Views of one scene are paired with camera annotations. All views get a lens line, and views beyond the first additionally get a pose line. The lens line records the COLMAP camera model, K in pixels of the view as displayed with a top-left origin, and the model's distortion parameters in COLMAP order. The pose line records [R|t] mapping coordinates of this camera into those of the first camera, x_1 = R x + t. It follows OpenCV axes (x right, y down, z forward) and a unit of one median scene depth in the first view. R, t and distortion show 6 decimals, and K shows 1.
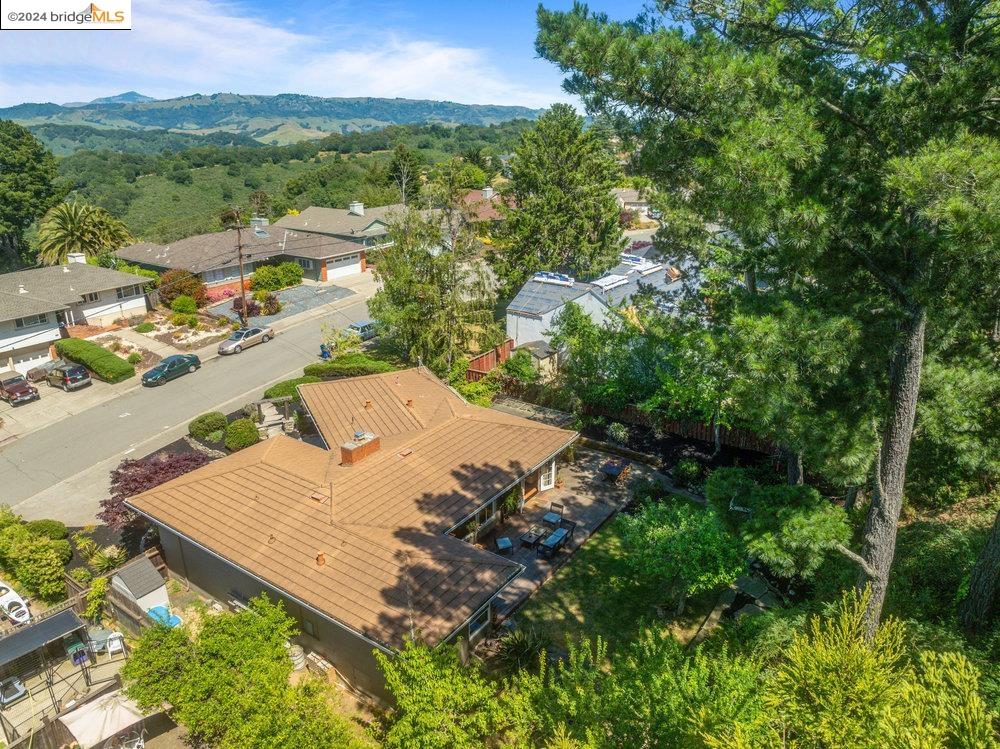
lens RADIAL K [[712.8, 0, 500.0], [0, 712.8, 374.5], [0, 0, 1]] dist [-0.026649, 0.003167]
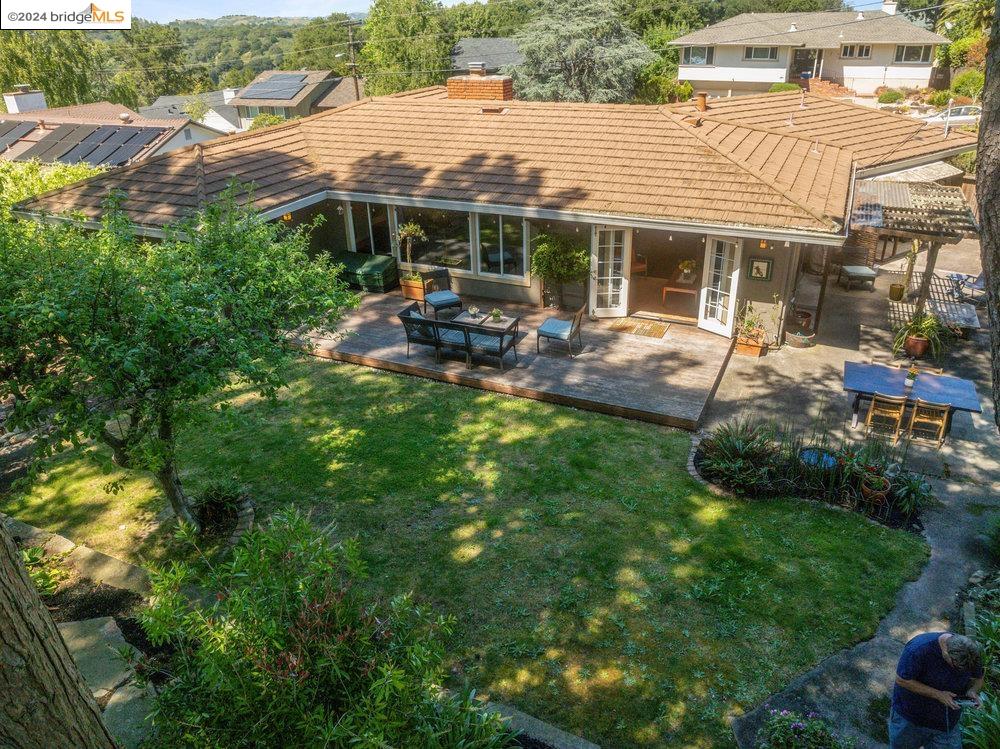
lens RADIAL K [[712.8, 0, 500.0], [0, 712.8, 374.5], [0, 0, 1]] dist [-0.026649, 0.003167]
pose [[0.173841, 0.450941, -0.875461, 0.492261], [-0.315555, 0.867629, 0.384247, 0.072515], [0.932847, 0.209458, 0.293126, 0.918144]]
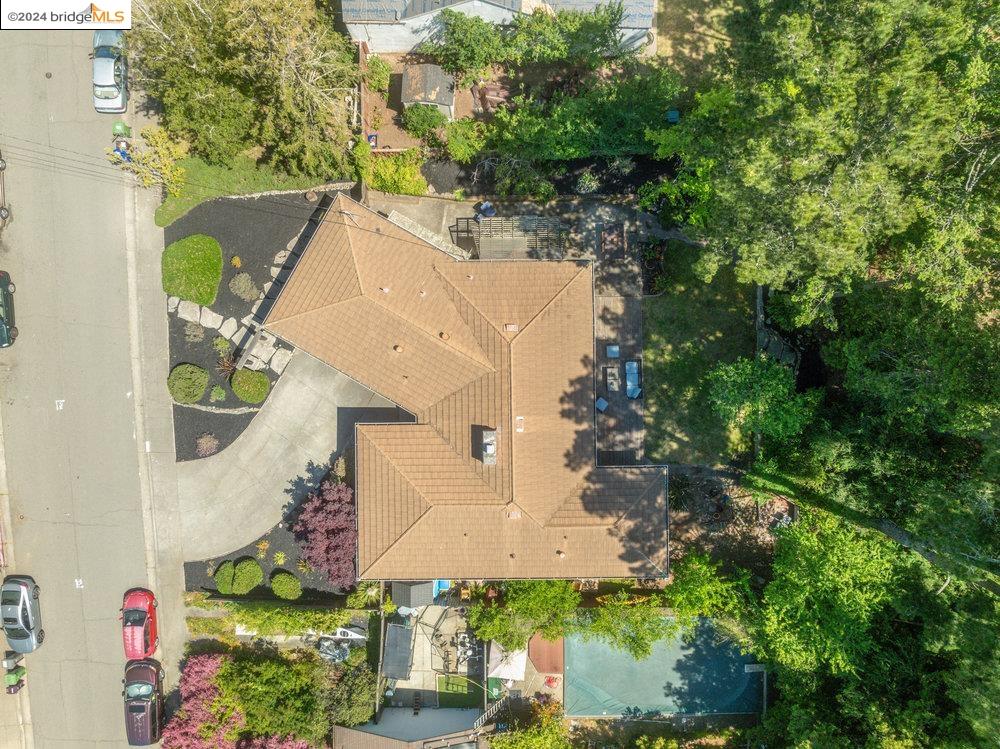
lens RADIAL K [[712.8, 0, 500.0], [0, 712.8, 374.5], [0, 0, 1]] dist [-0.026649, 0.003167]
pose [[0.815740, -0.578323, -0.010507, -0.101940], [0.208938, 0.277677, 0.937678, -1.066200], [-0.539363, -0.767097, 0.347346, 0.708398]]
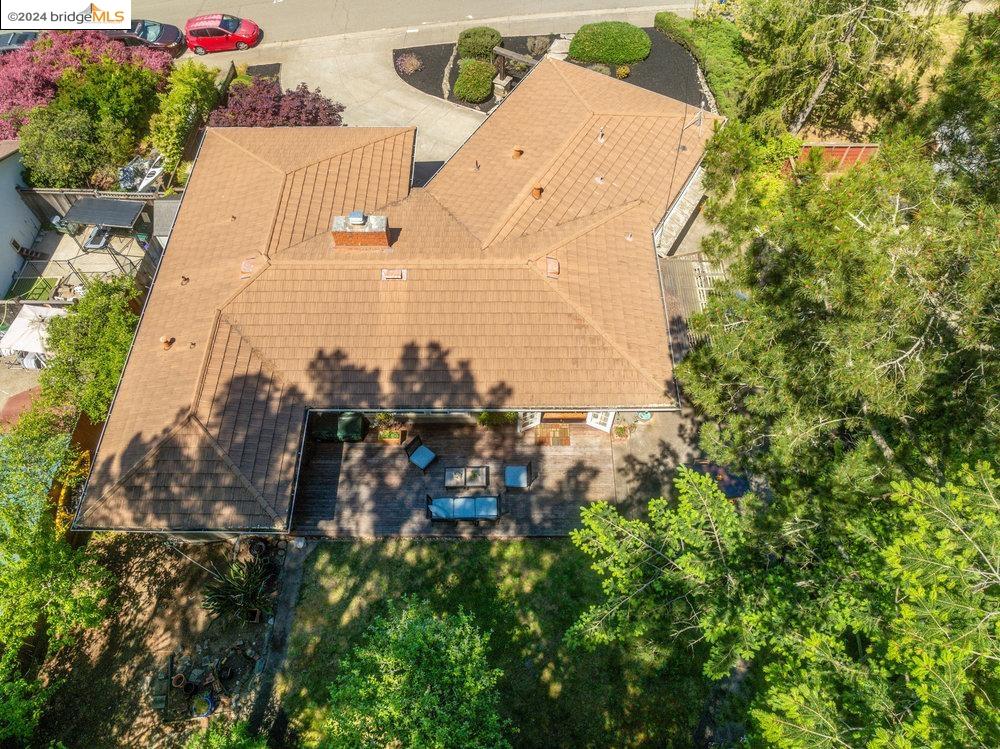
lens RADIAL K [[704.0, 0, 500.0], [0, 704.0, 374.5], [0, 0, 1]] dist [-0.034562, 0.001758]
pose [[0.571532, 0.691219, -0.442230, 0.318903], [-0.288982, 0.673943, 0.679919, -0.348641], [0.768011, -0.260799, 0.584930, 0.675565]]
